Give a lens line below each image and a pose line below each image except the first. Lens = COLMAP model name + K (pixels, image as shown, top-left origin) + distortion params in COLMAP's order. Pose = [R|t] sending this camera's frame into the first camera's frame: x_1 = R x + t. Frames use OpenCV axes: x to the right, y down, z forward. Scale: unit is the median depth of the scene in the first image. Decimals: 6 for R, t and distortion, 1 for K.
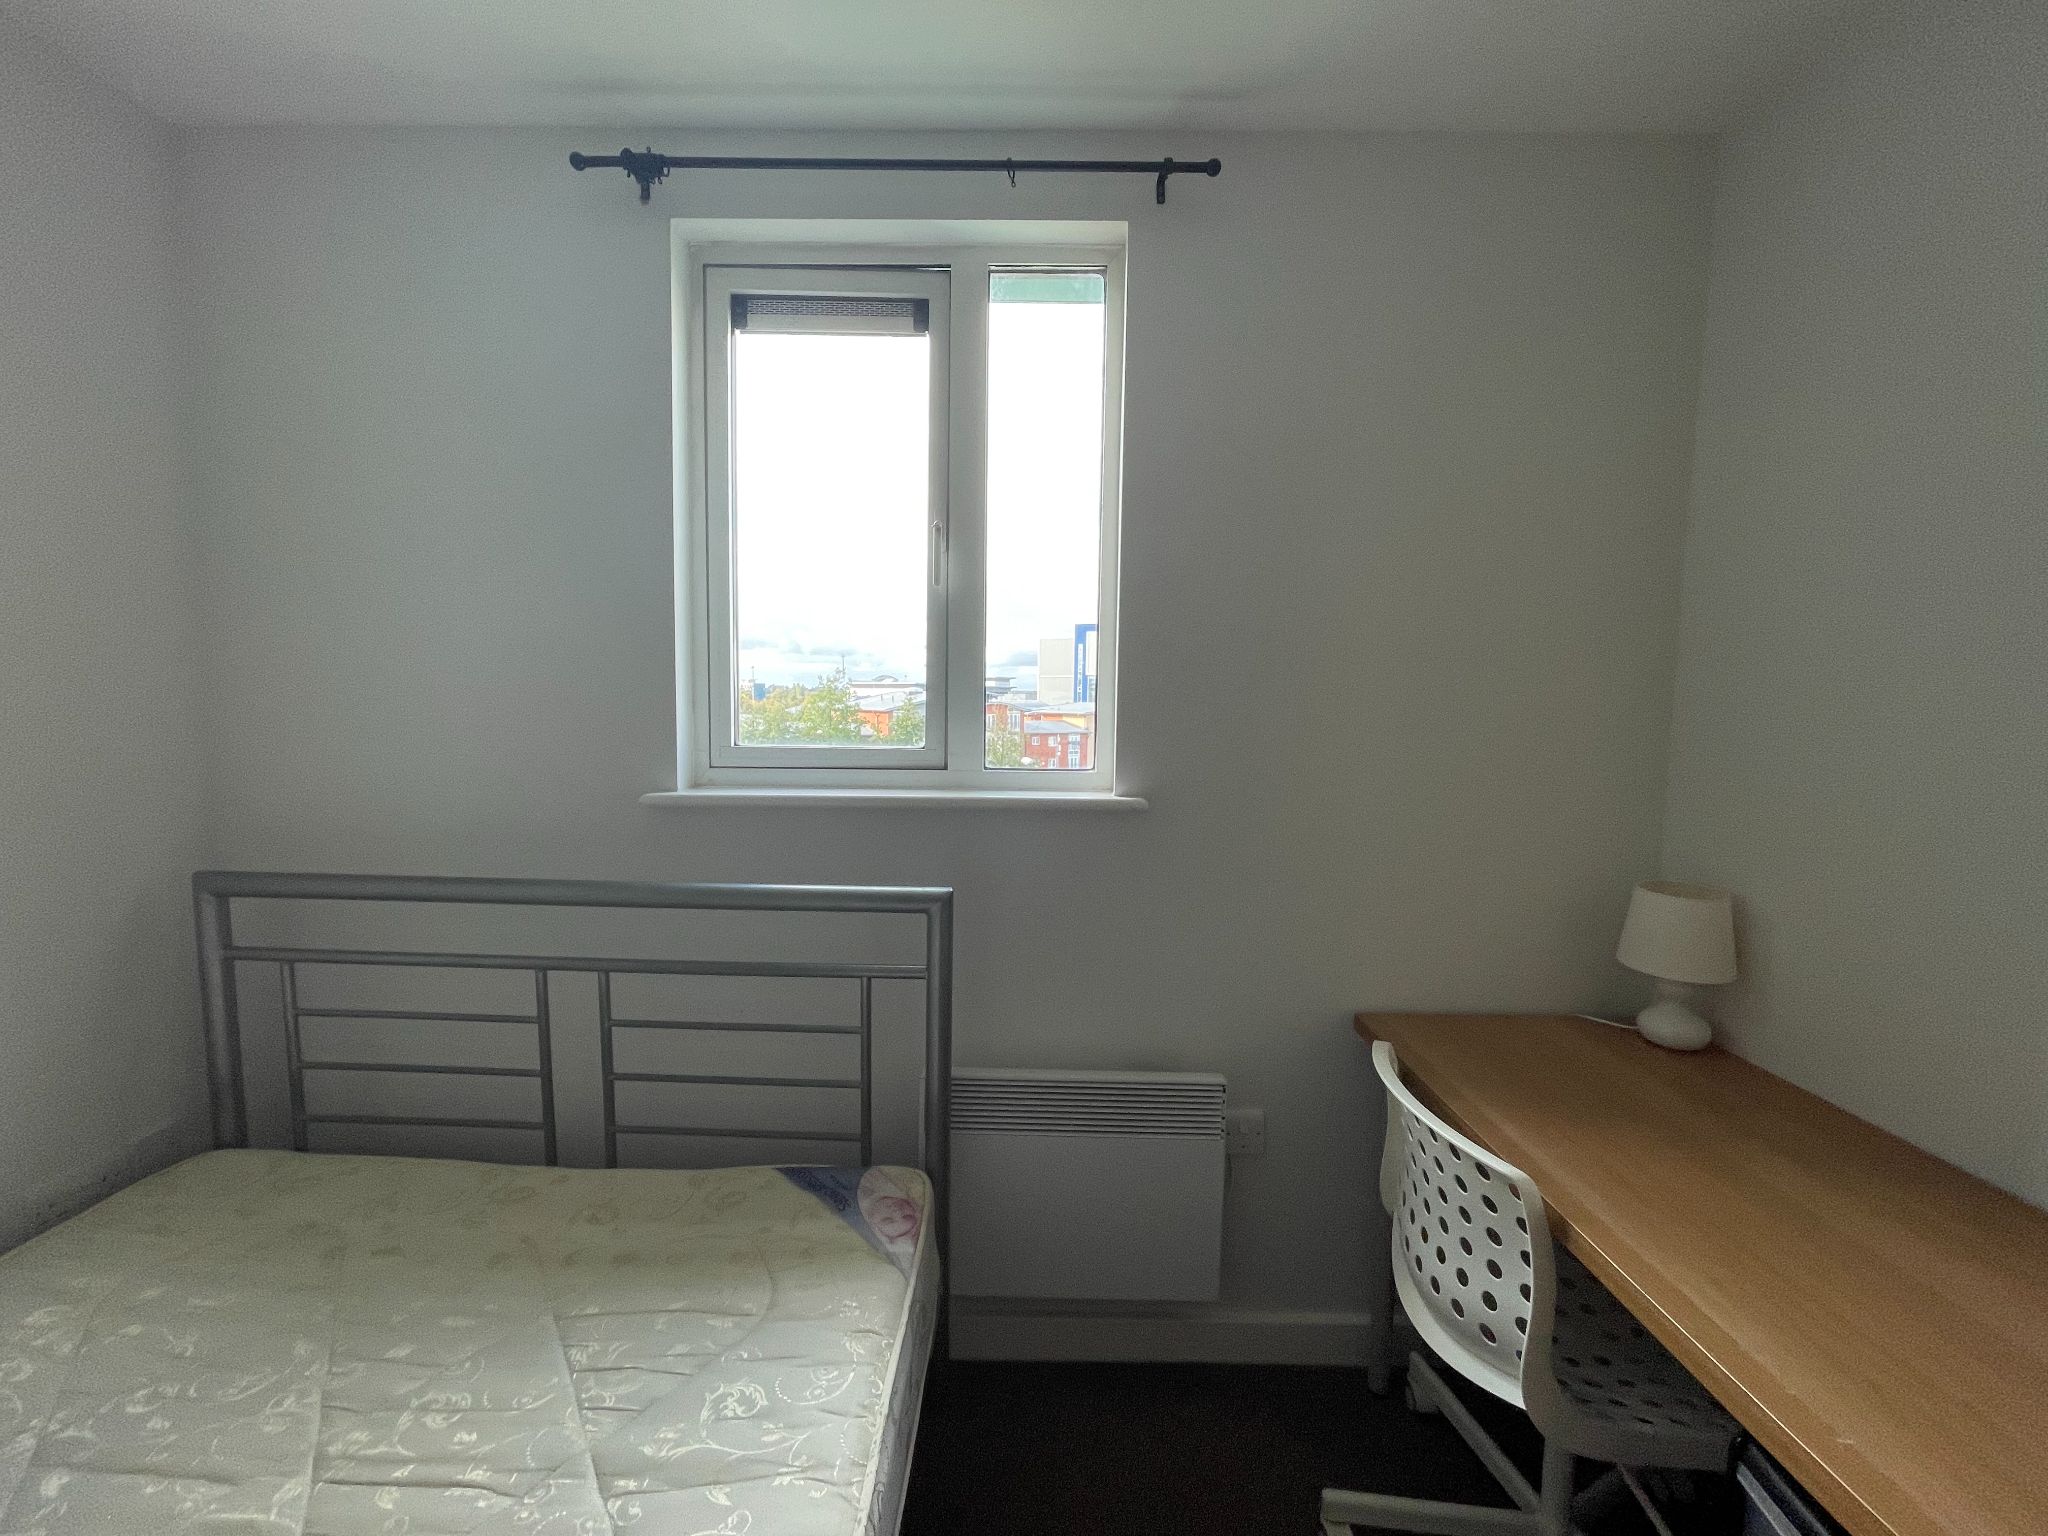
lens RADIAL K [[834.6, 0, 1019.3], [0, 834.6, 778.1], [0, 0, 1]] dist [-0.000038, 0.000032]
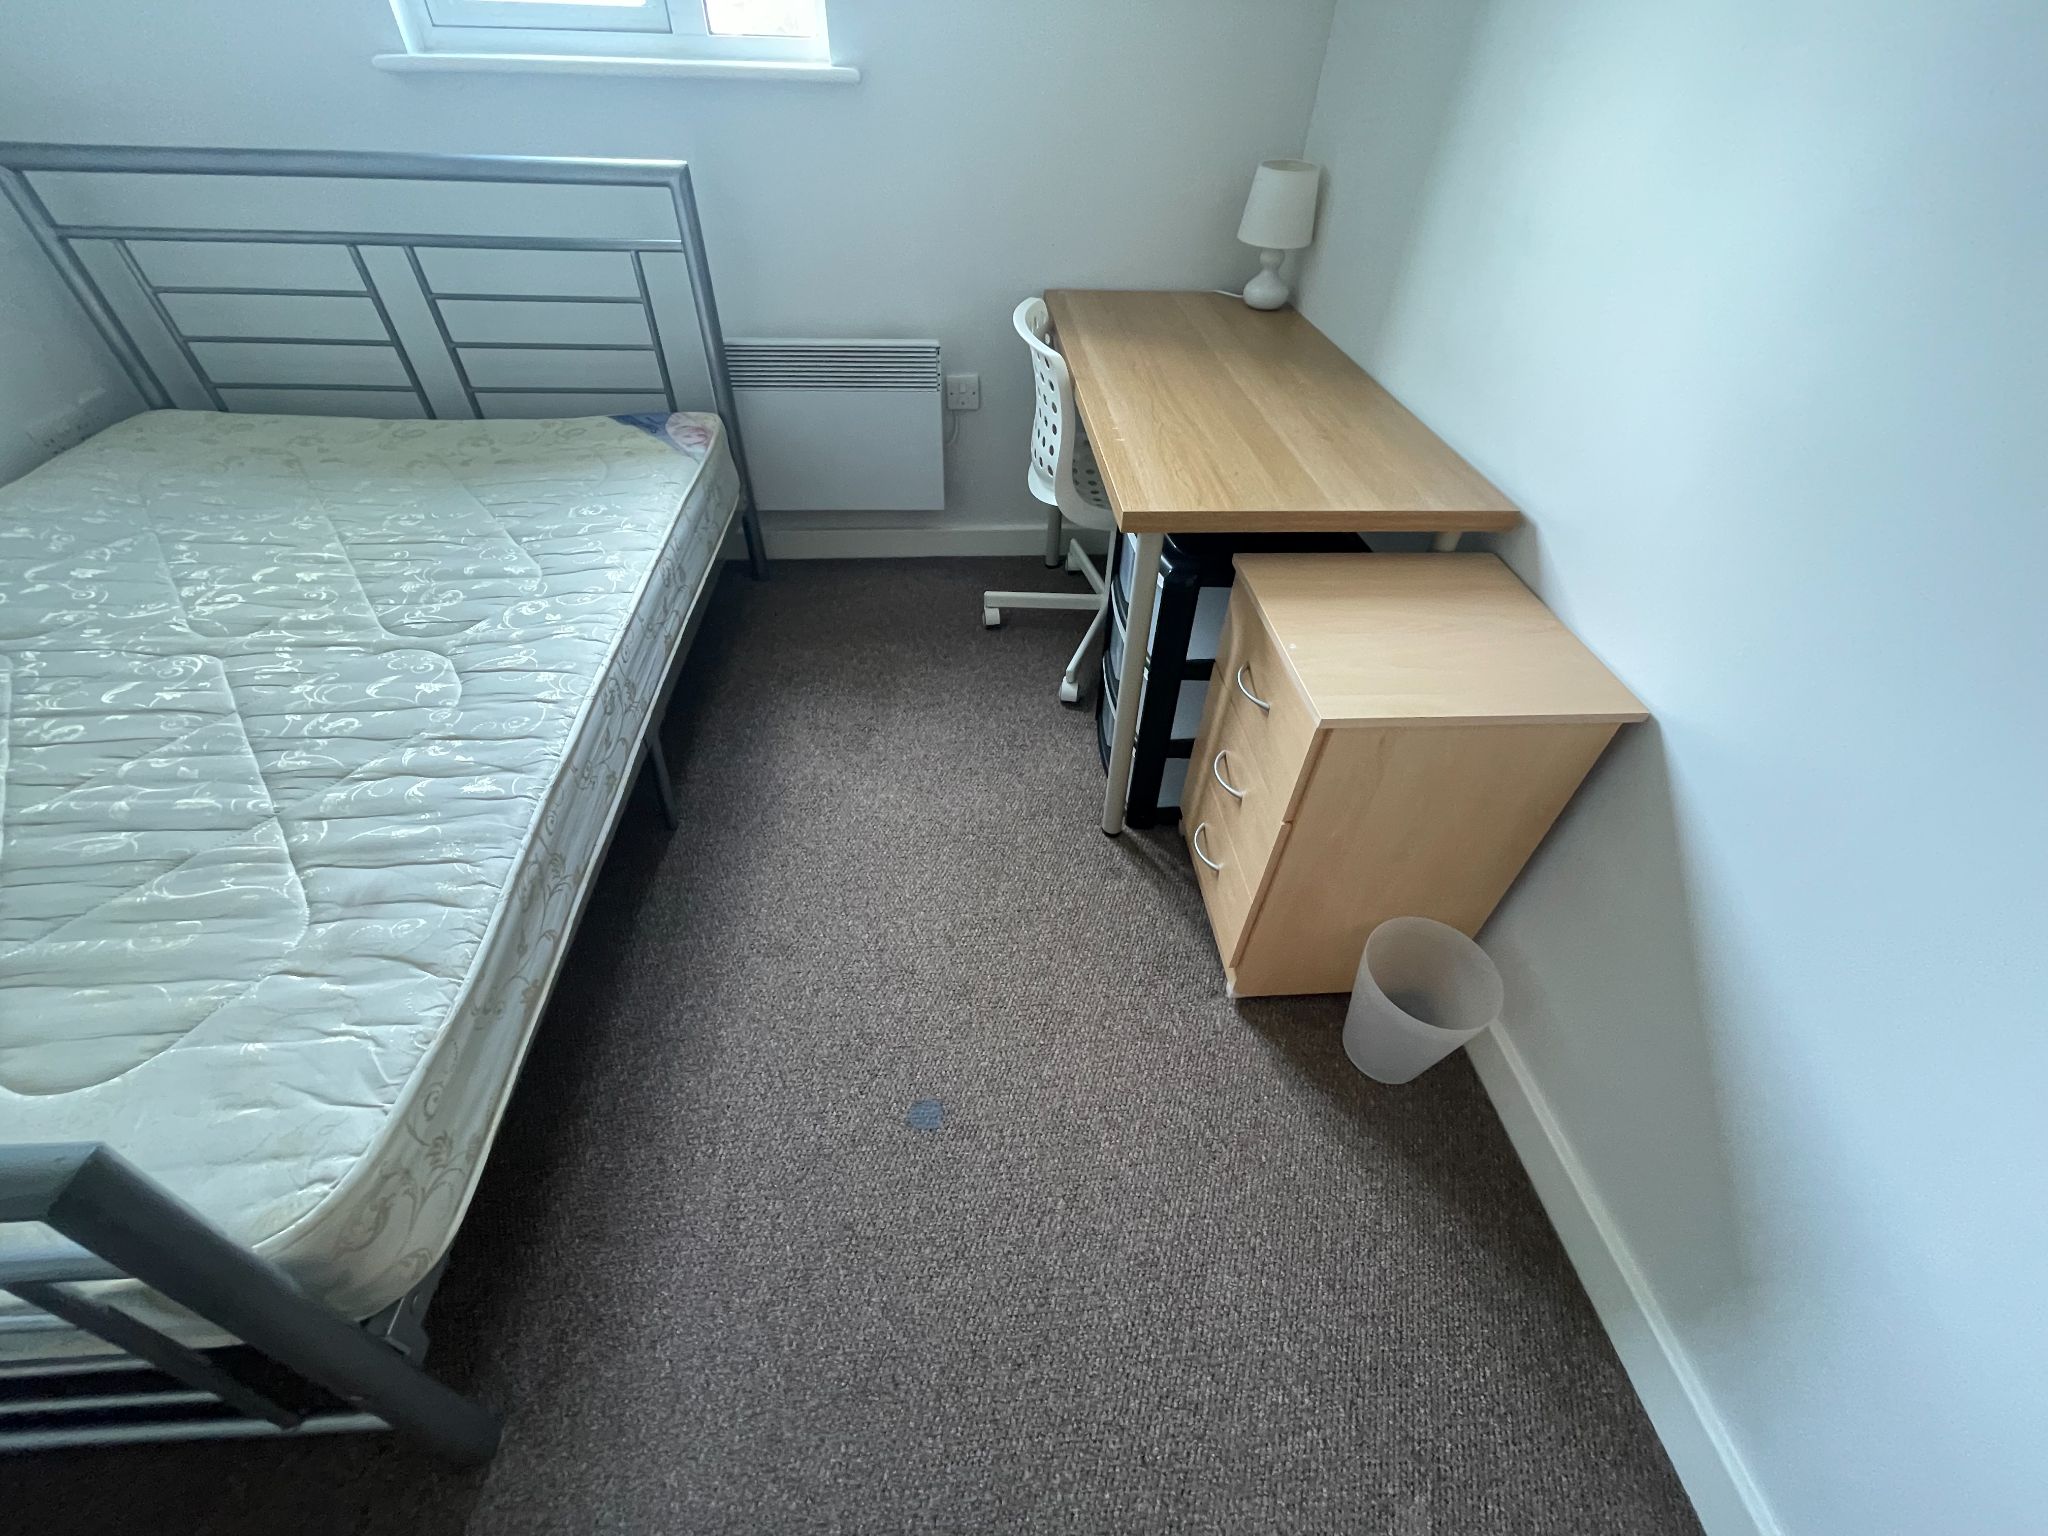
lens RADIAL K [[834.6, 0, 1021.4], [0, 834.6, 760.0], [0, 0, 1]] dist [-0.000038, 0.000032]
pose [[0.995416, -0.053035, 0.079589, 0.246590], [-0.006845, 0.790530, 0.612385, 0.073651], [-0.095395, -0.610123, 0.786543, -0.481972]]
